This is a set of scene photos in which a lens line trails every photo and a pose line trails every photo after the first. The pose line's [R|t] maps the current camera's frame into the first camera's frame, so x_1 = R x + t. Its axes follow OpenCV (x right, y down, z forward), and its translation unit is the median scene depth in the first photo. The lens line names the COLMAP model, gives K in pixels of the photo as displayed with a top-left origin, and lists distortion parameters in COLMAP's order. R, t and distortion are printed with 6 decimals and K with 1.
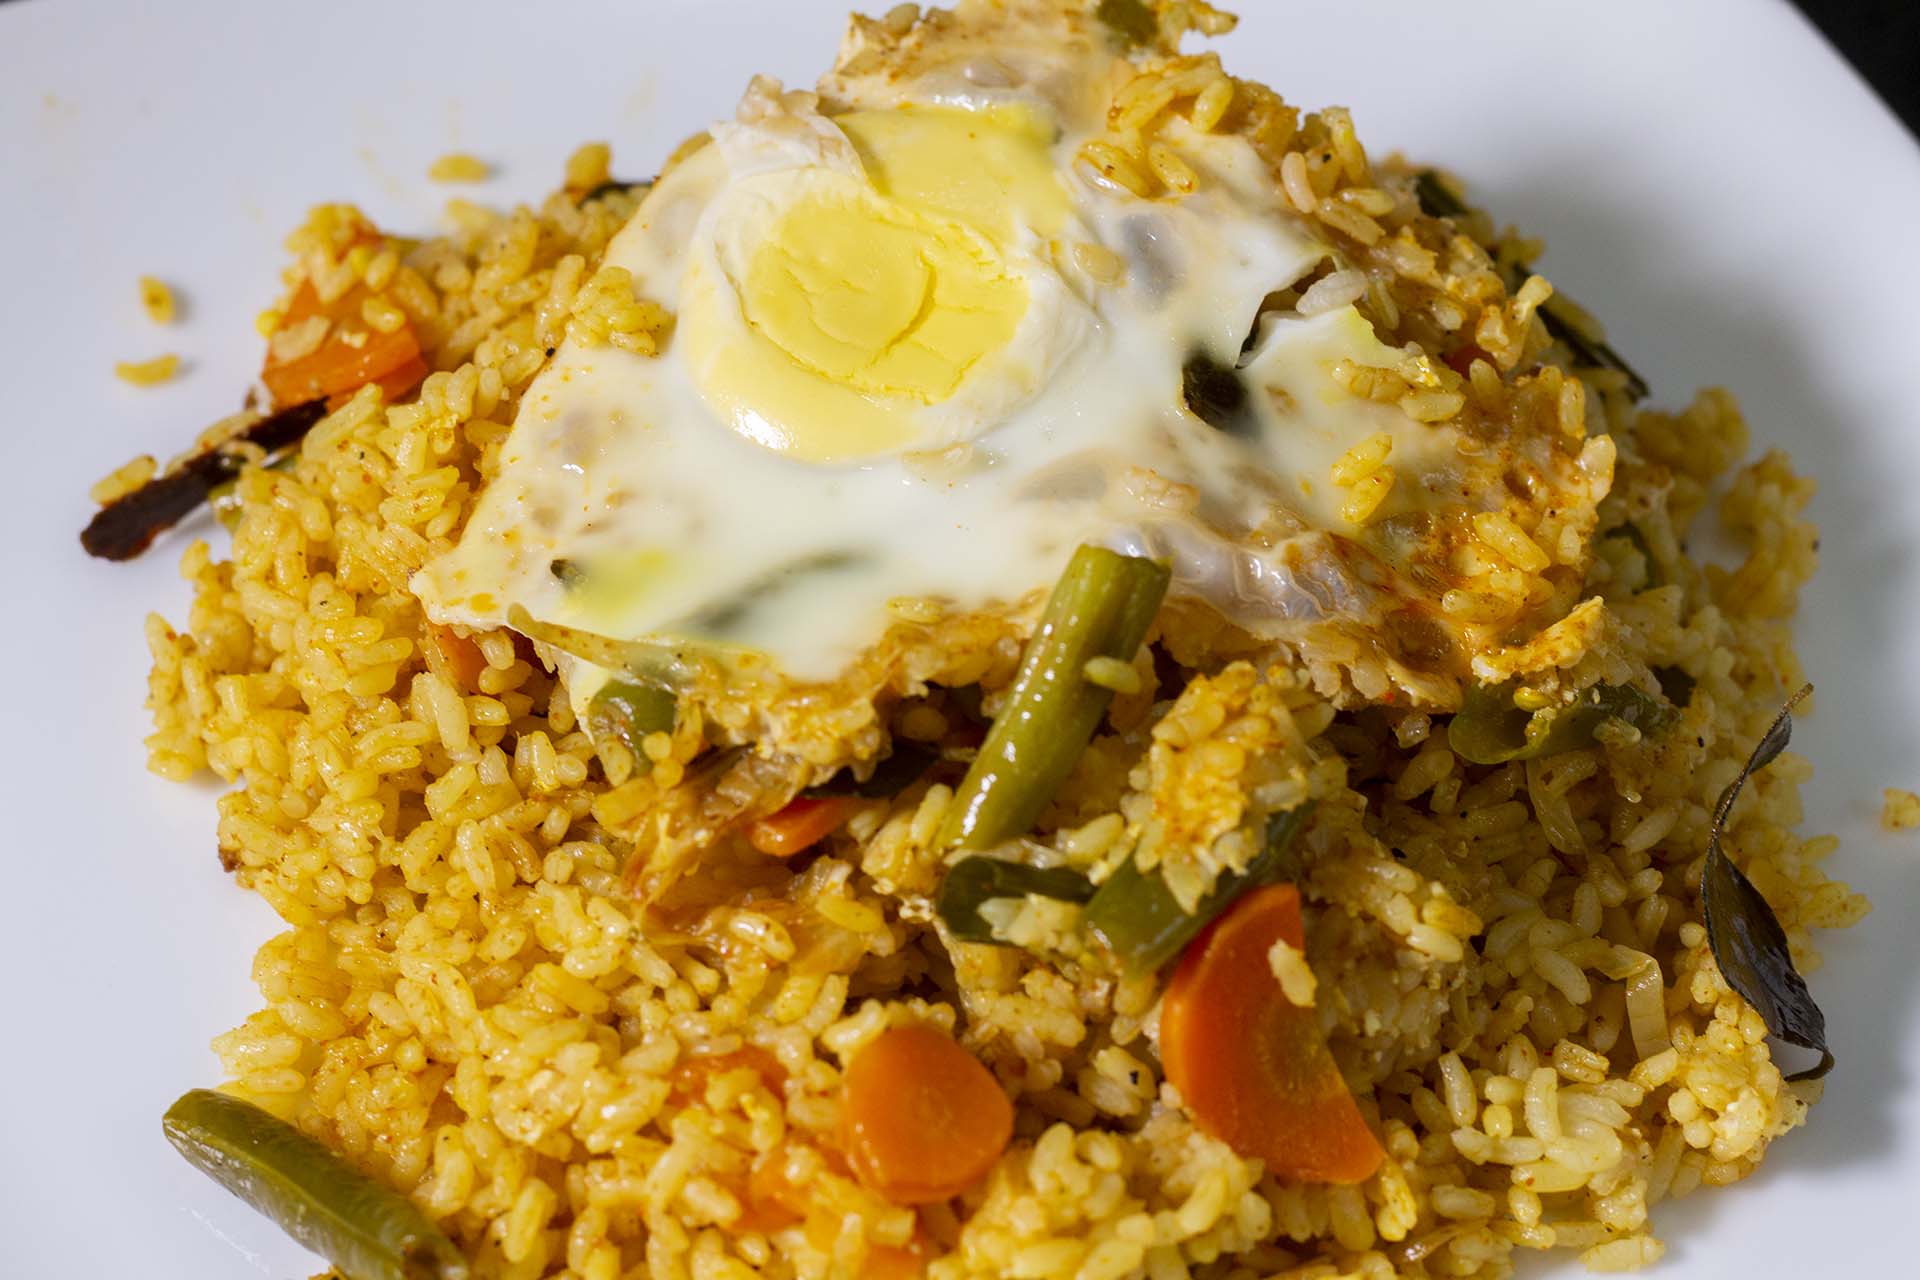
lens RADIAL K [[5596.5, 0, 960.0], [0, 5596.5, 640.0], [0, 0, 1]] dist [-0.116523, -1.437880]
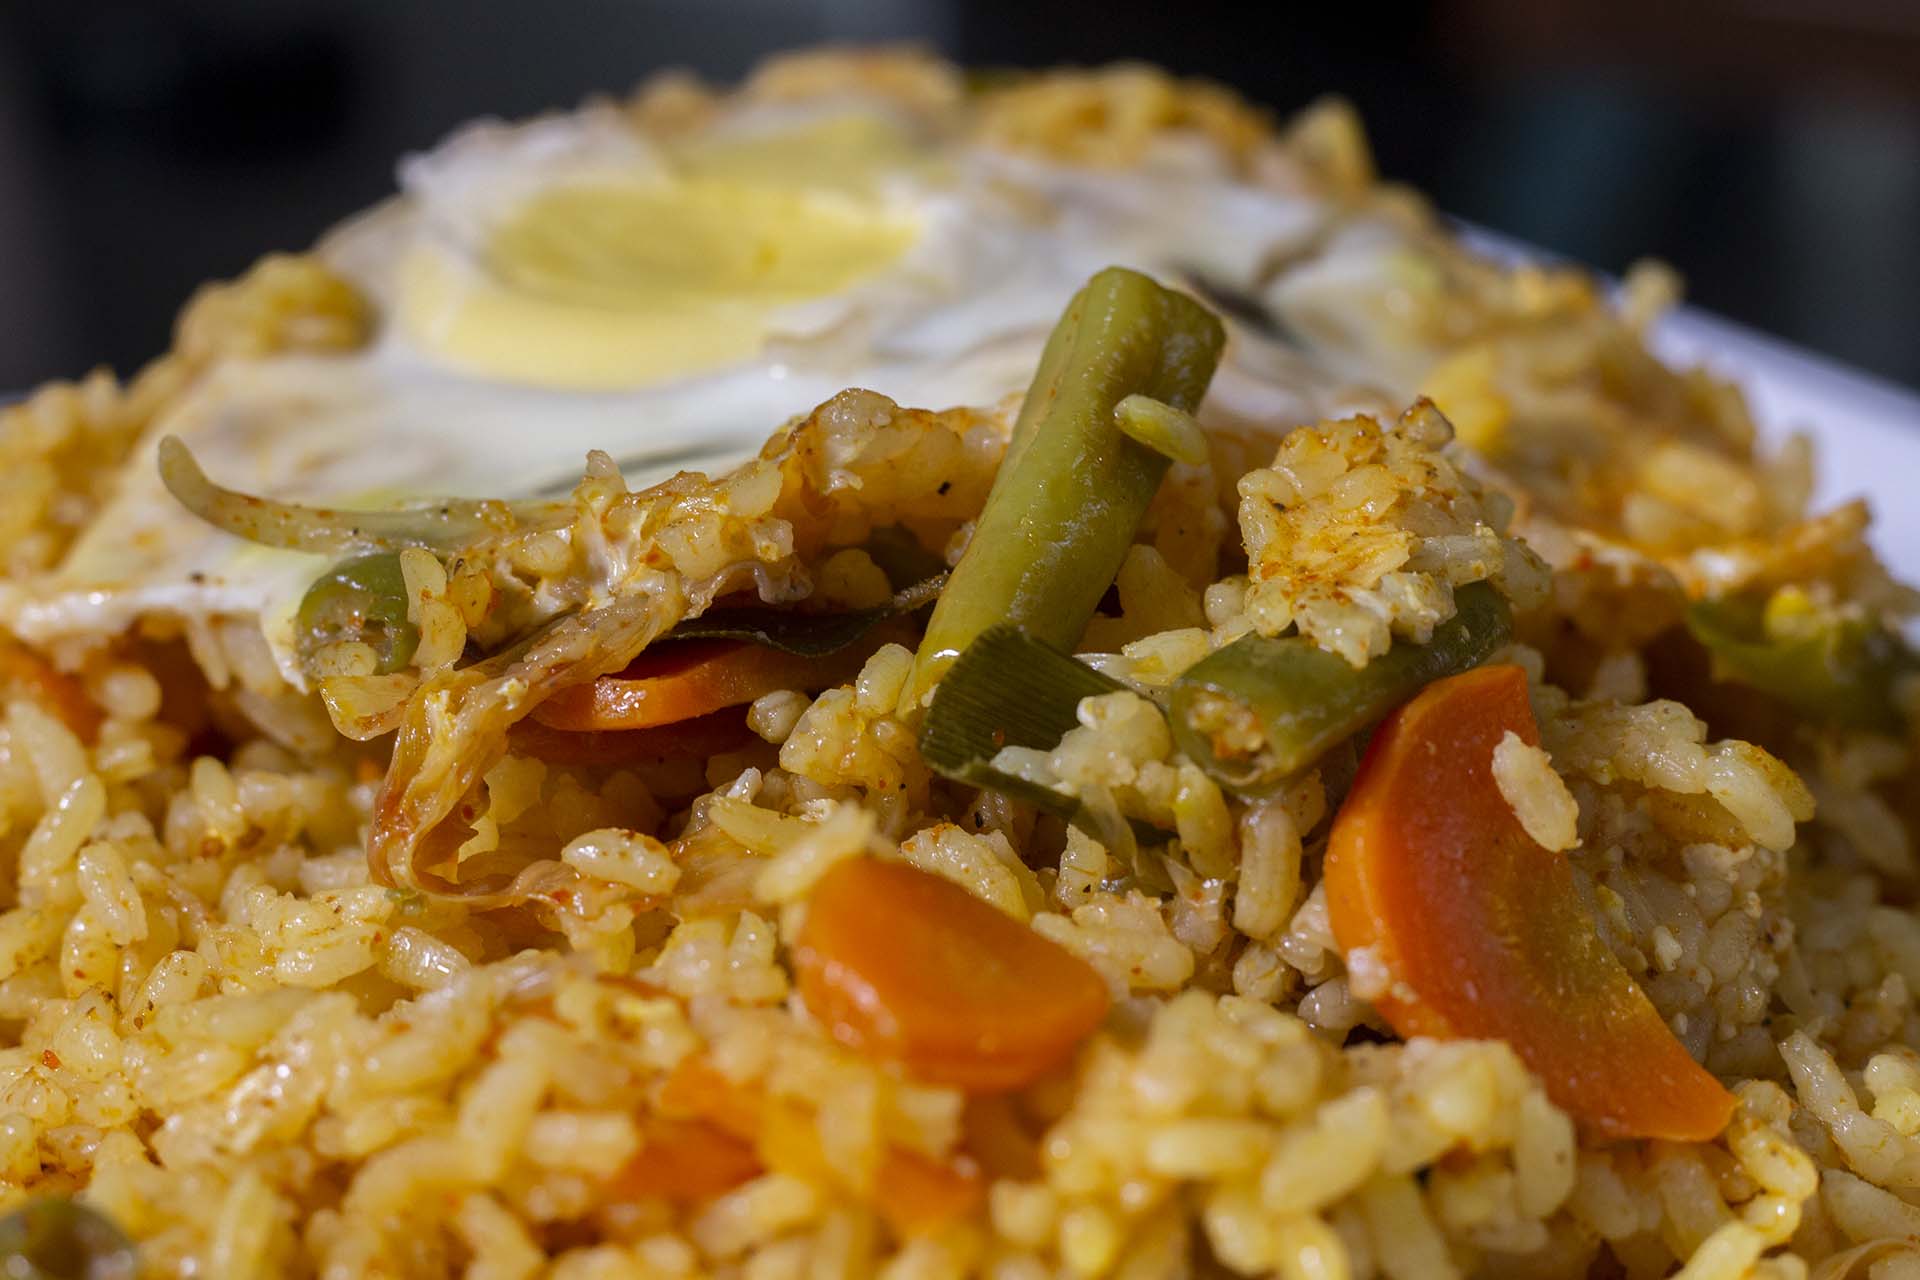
lens RADIAL K [[5596.5, 0, 960.0], [0, 5596.5, 640.0], [0, 0, 1]] dist [-0.116523, -1.437880]
pose [[0.989906, -0.049988, 0.132617, -0.076675], [0.115931, 0.823860, -0.554810, 0.361646], [-0.081524, 0.564584, 0.821339, 0.509545]]
